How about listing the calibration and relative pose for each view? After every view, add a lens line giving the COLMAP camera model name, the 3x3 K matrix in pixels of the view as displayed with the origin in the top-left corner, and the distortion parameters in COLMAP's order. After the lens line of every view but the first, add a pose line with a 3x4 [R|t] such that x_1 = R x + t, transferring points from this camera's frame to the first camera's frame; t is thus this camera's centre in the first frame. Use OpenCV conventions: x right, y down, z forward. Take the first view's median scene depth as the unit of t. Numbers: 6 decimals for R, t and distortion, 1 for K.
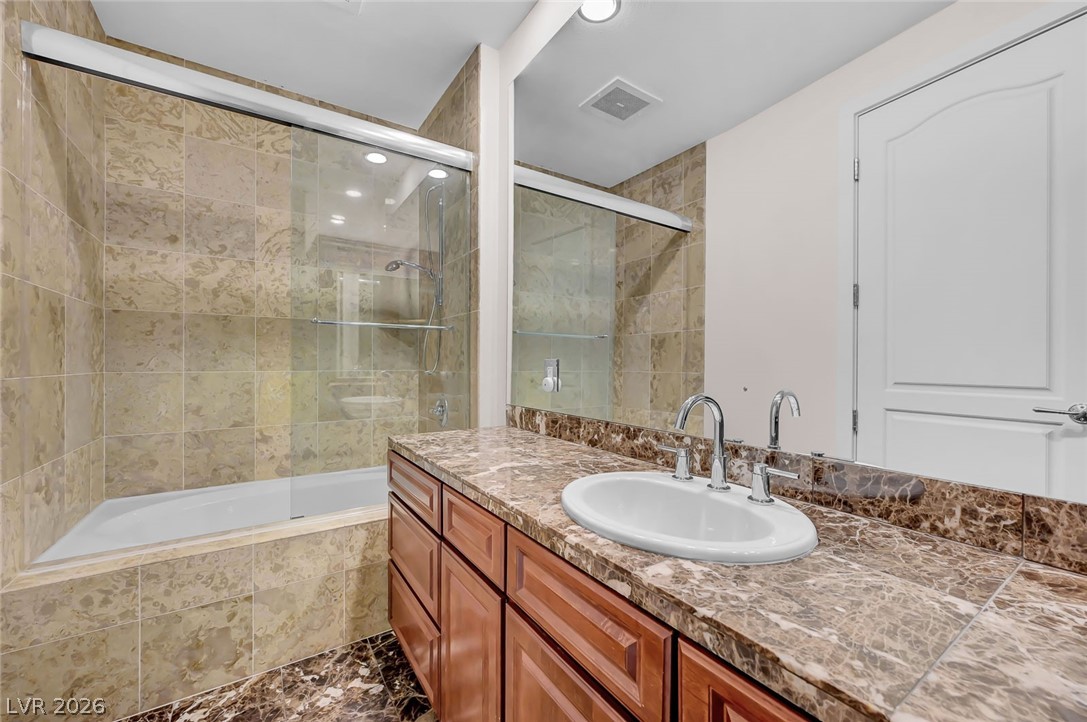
lens RADIAL K [[431.6, 0, 545.3], [0, 431.6, 364.5], [0, 0, 1]] dist [0.002658, 0.000148]
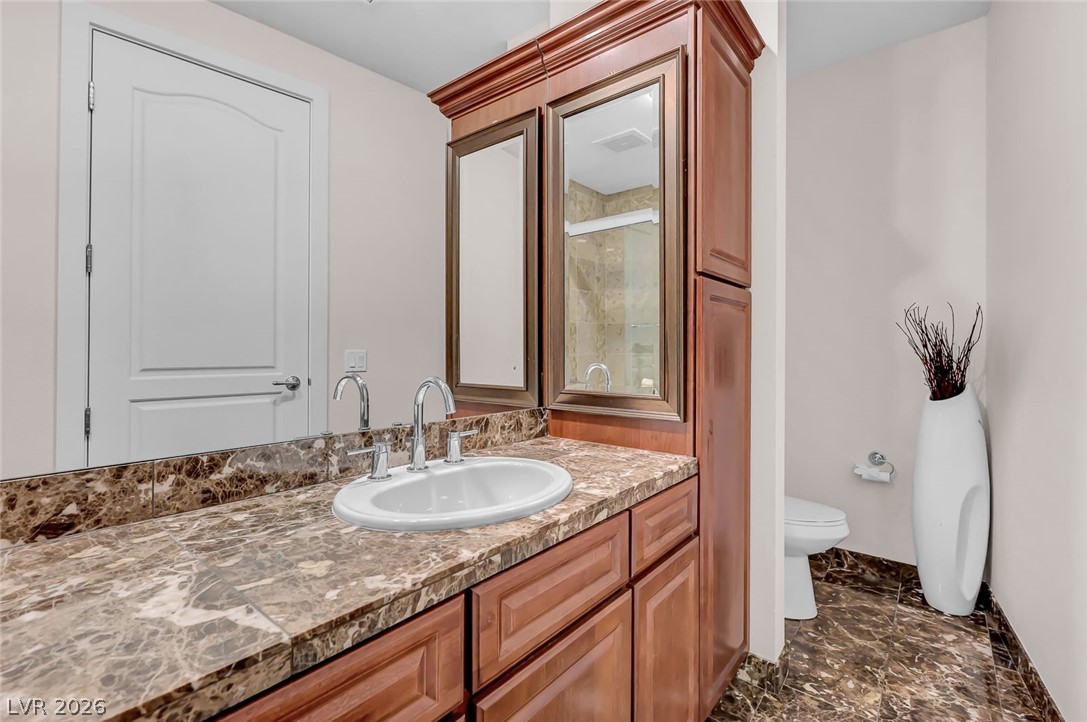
lens RADIAL K [[492.5, 0, 544.2], [0, 492.5, 352.2], [0, 0, 1]] dist [-0.002216, -0.000212]
pose [[-0.294363, -0.007313, 0.955666, -0.828909], [-0.000010, 0.999971, 0.007649, 0.000347], [-0.955694, 0.002242, -0.294354, 1.097973]]
